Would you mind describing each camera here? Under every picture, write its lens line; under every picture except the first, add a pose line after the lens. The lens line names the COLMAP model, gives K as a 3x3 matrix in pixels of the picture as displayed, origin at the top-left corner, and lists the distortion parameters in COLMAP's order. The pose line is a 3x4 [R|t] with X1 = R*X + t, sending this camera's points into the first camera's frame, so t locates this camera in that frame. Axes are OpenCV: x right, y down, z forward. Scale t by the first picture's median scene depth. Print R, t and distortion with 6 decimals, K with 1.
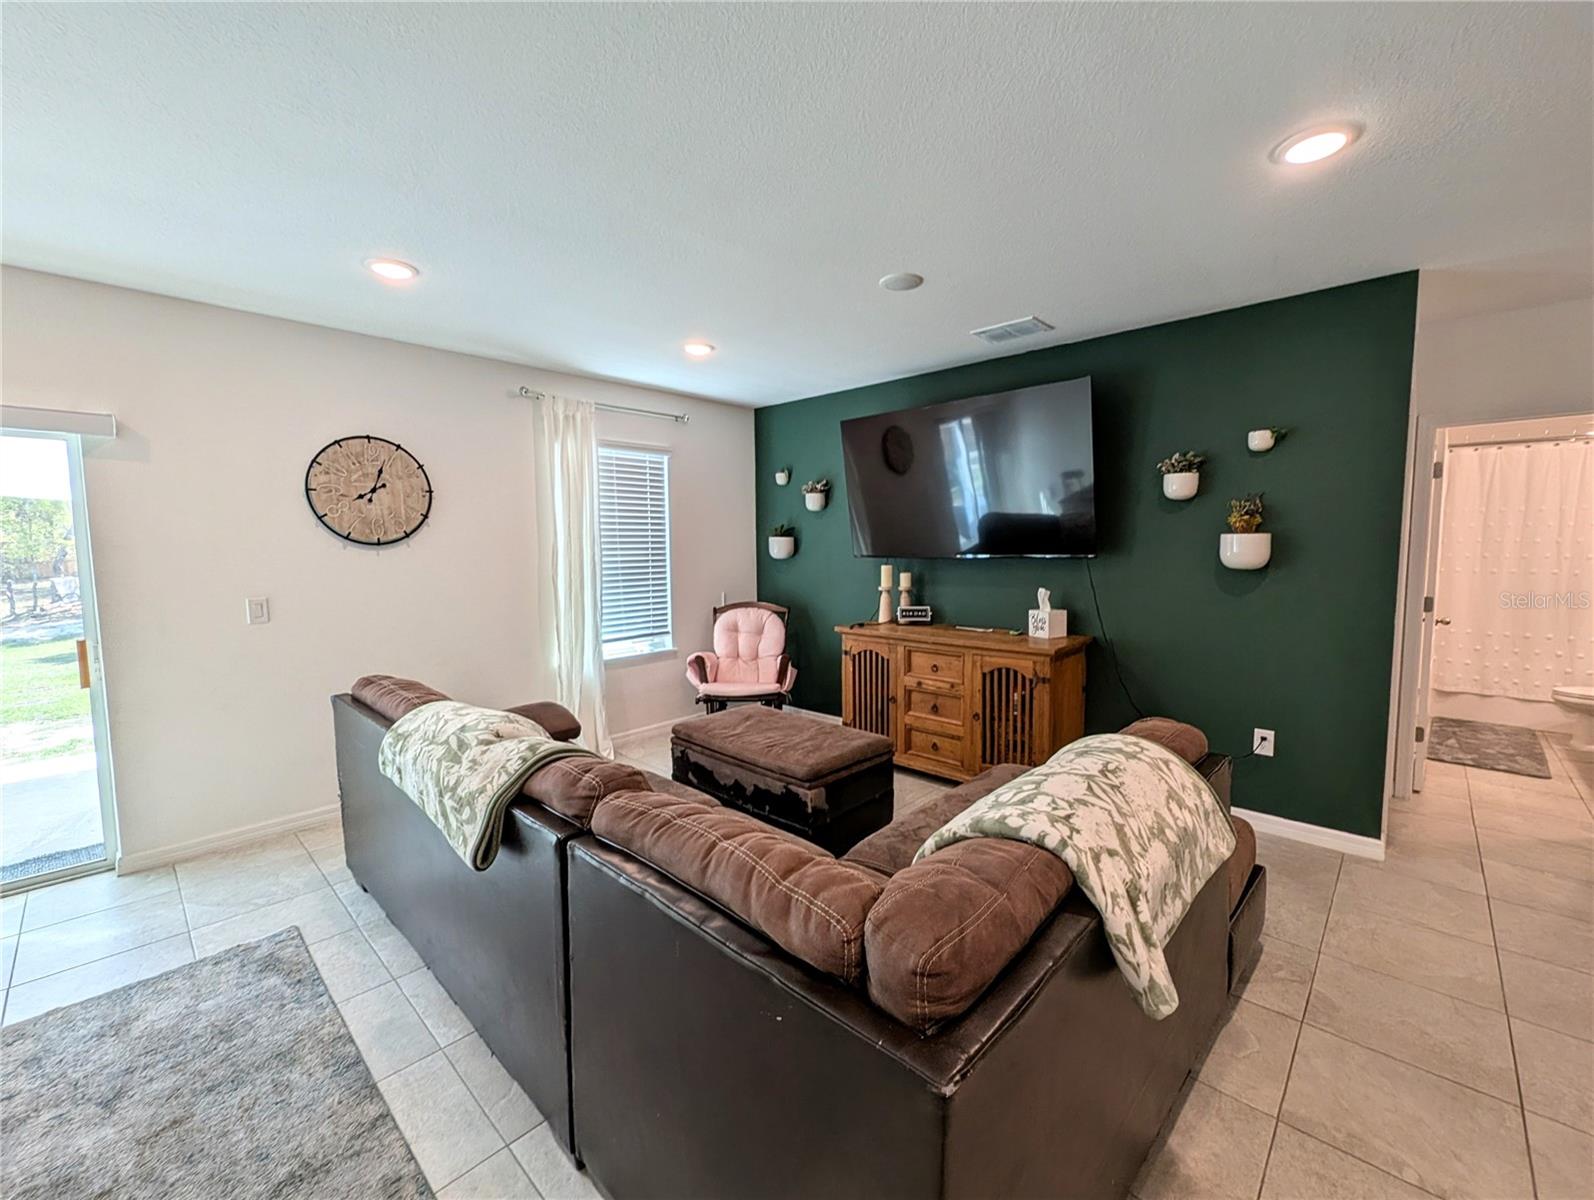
lens RADIAL K [[657.8, 0, 799.9], [0, 657.8, 595.7], [0, 0, 1]] dist [0.002814, -0.001315]
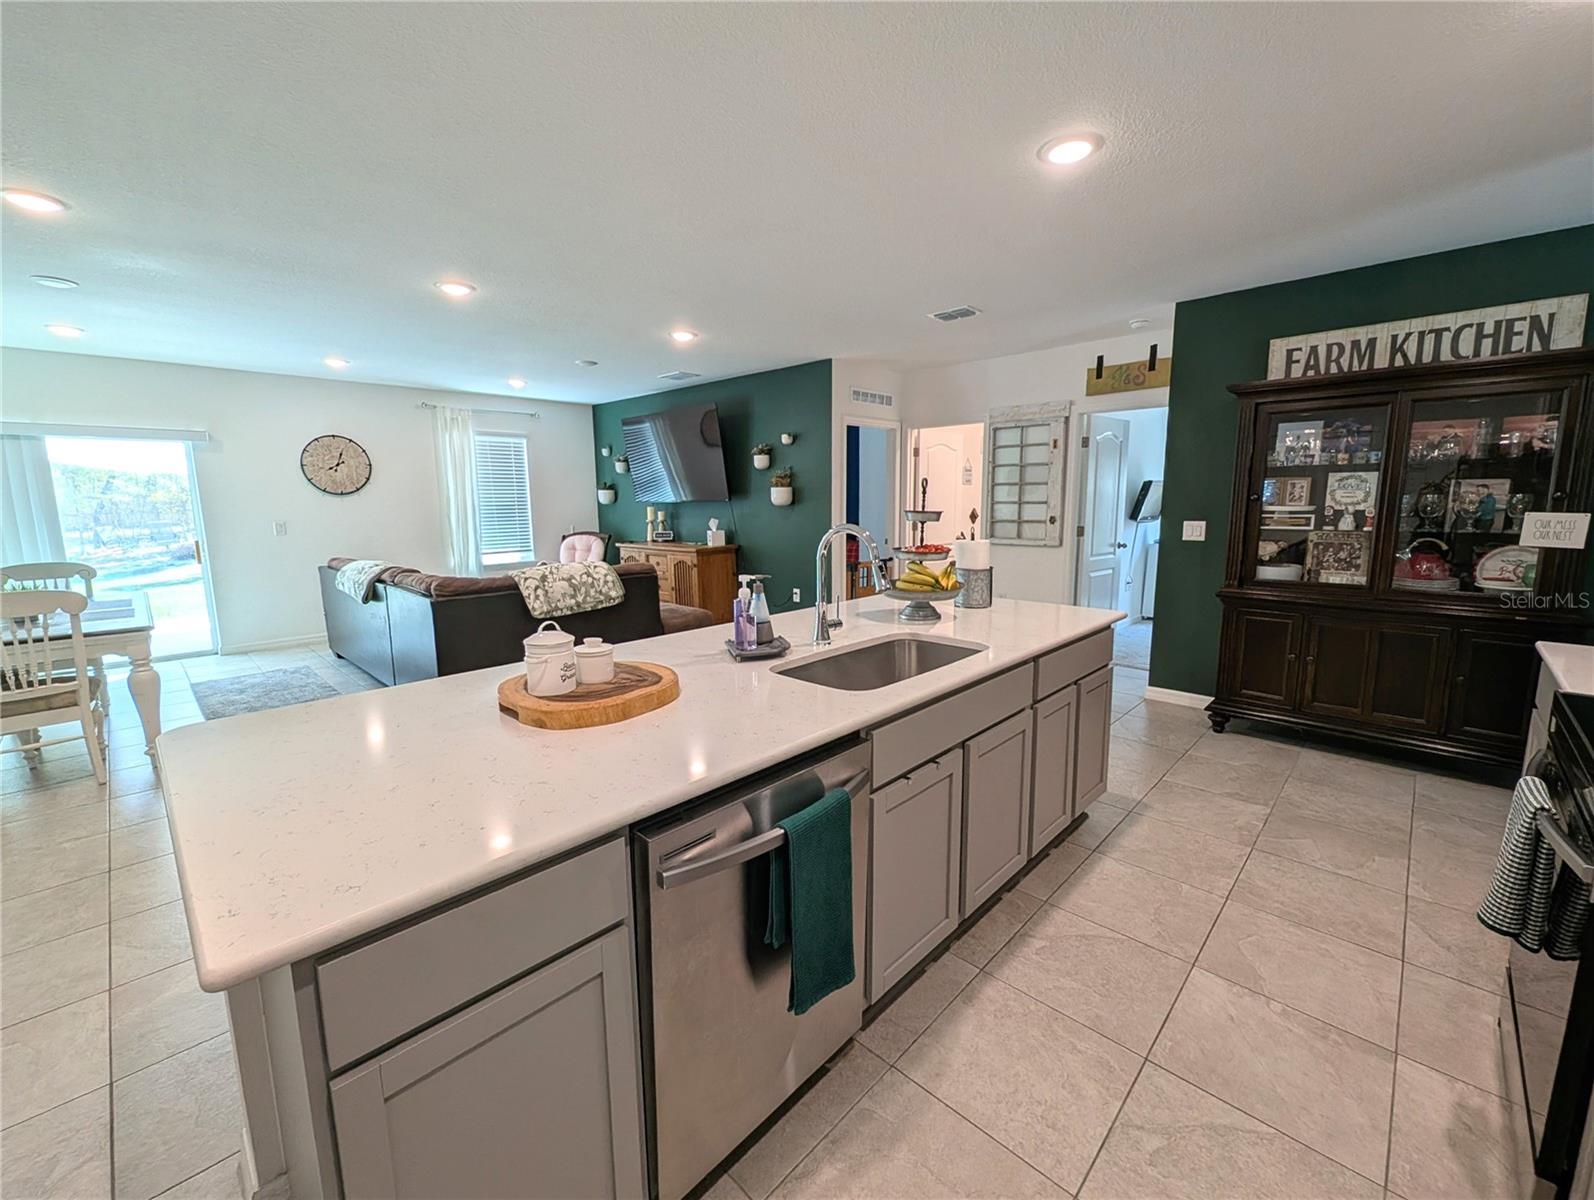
lens RADIAL K [[657.8, 0, 798.4], [0, 657.8, 592.8], [0, 0, 1]] dist [0.002814, -0.001315]
pose [[0.999960, -0.001460, -0.008822, 0.718212], [0.002026, 0.997915, 0.064504, 0.088652], [0.008710, -0.064519, 0.997878, -0.929629]]
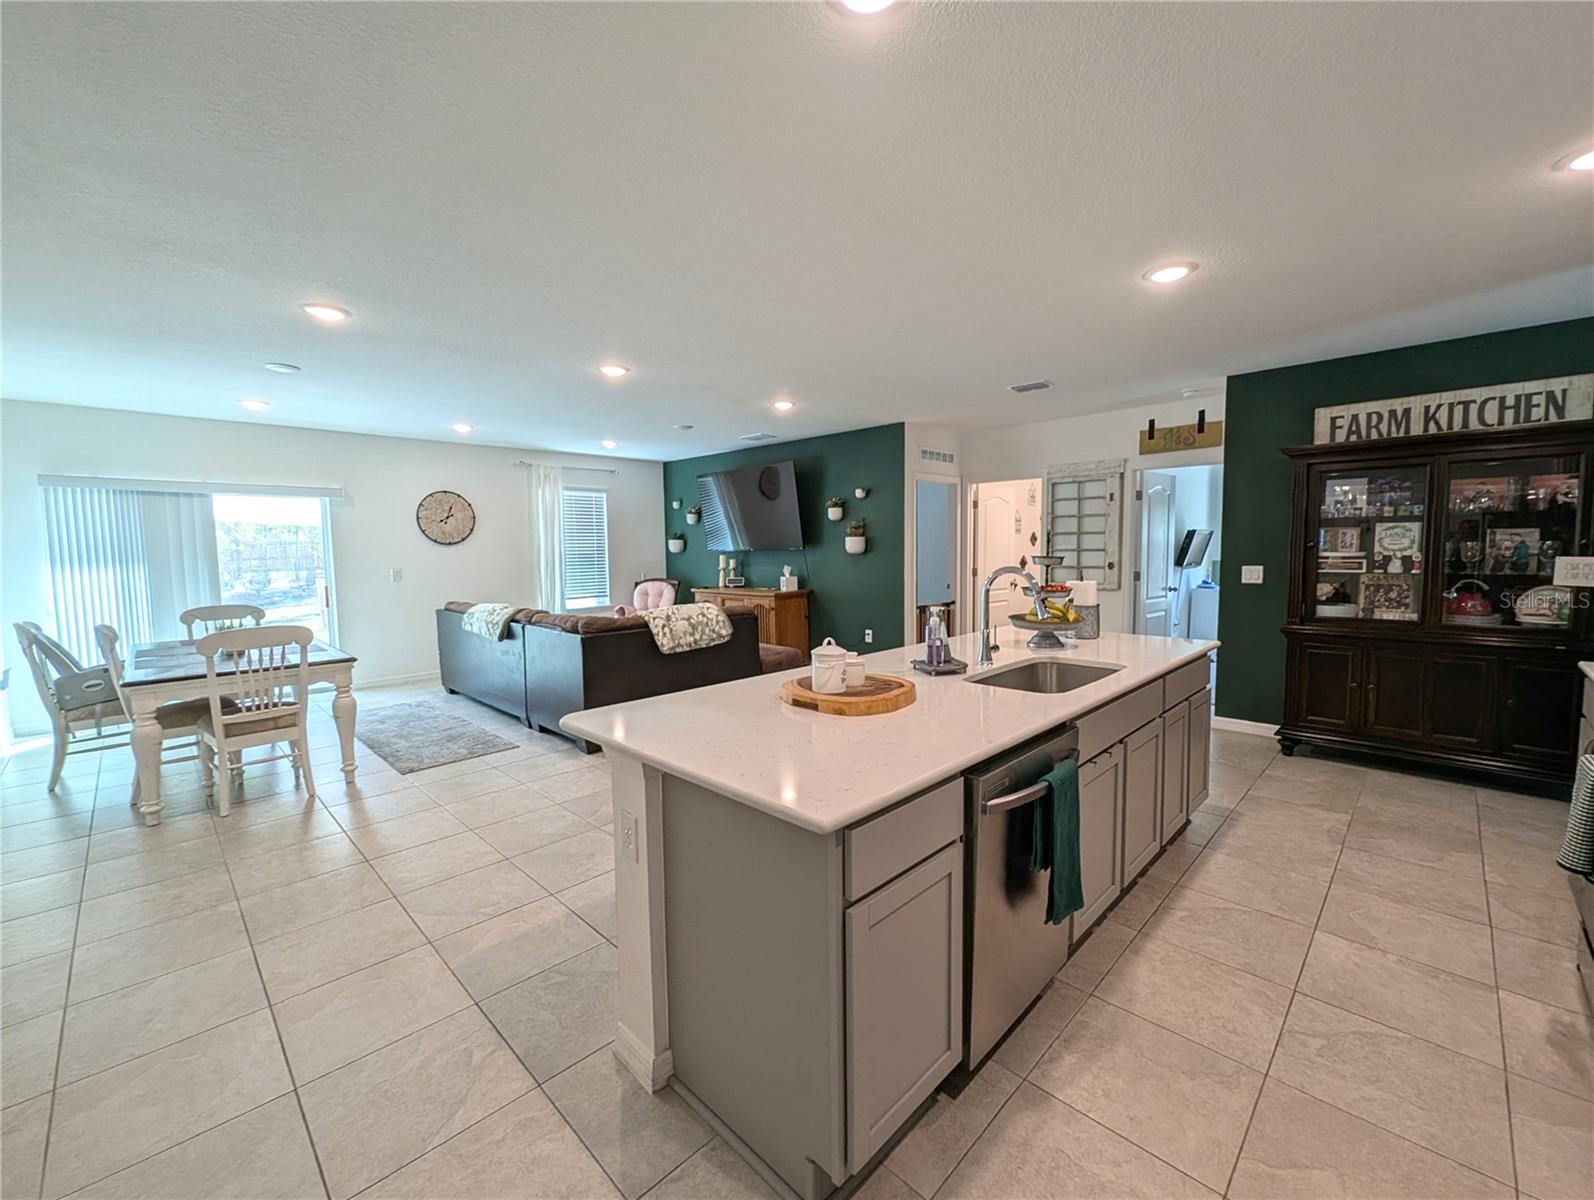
lens RADIAL K [[657.8, 0, 798.5], [0, 657.8, 592.4], [0, 0, 1]] dist [0.002814, -0.001315]
pose [[0.999743, -0.003713, -0.022377, 0.521318], [0.003497, 0.999947, -0.009655, 0.101664], [0.022412, 0.009575, 0.999703, -1.090252]]
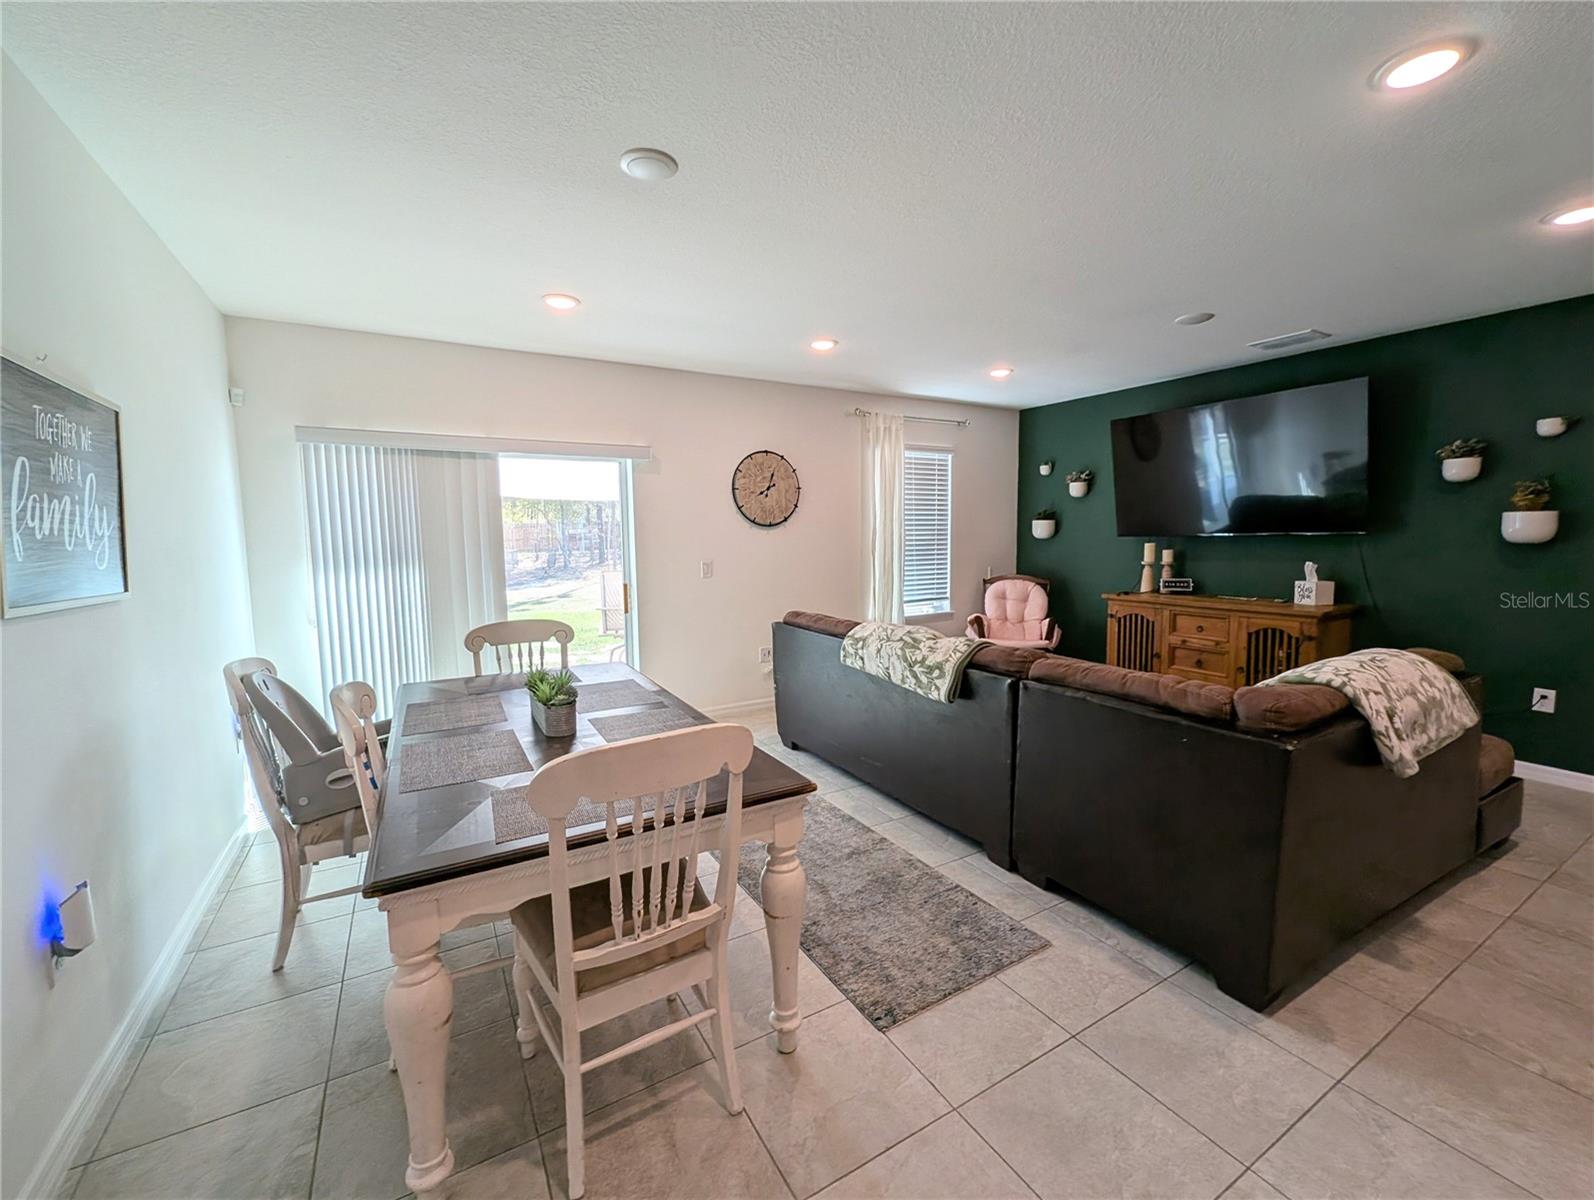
lens RADIAL K [[657.8, 0, 799.3], [0, 657.8, 594.5], [0, 0, 1]] dist [0.002814, -0.001315]
pose [[0.959948, 0.023865, -0.279161, -0.188133], [-0.018994, 0.999617, 0.020140, 0.045670], [0.279534, -0.014031, 0.960033, -0.402191]]
